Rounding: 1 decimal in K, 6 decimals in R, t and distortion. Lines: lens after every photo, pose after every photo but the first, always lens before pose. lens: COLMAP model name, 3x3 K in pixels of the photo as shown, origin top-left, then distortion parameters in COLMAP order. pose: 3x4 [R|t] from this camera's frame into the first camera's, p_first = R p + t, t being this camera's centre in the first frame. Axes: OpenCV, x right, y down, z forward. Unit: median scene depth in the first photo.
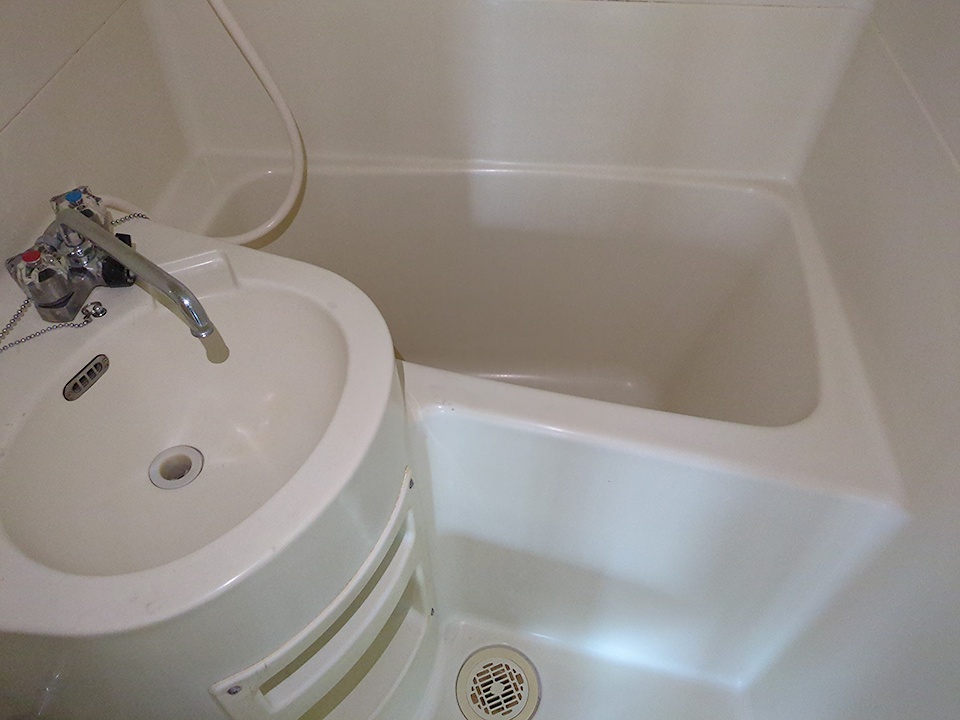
lens RADIAL K [[727.6, 0, 492.1], [0, 727.6, 364.8], [0, 0, 1]] dist [0.041112, -0.070652]
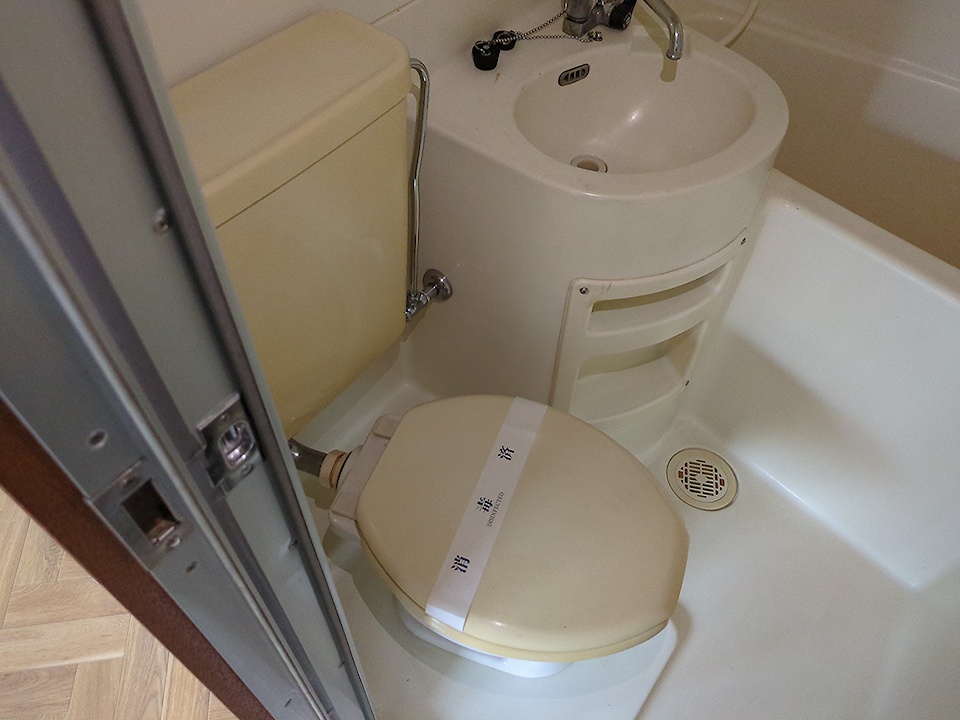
lens RADIAL K [[723.4, 0, 478.9], [0, 723.4, 347.1], [0, 0, 1]] dist [0.069701, -0.000467]
pose [[0.841778, 0.427268, -0.329927, 0.003939], [-0.421529, 0.902063, 0.092715, 0.435702], [0.337229, 0.061028, 0.939443, -0.396128]]
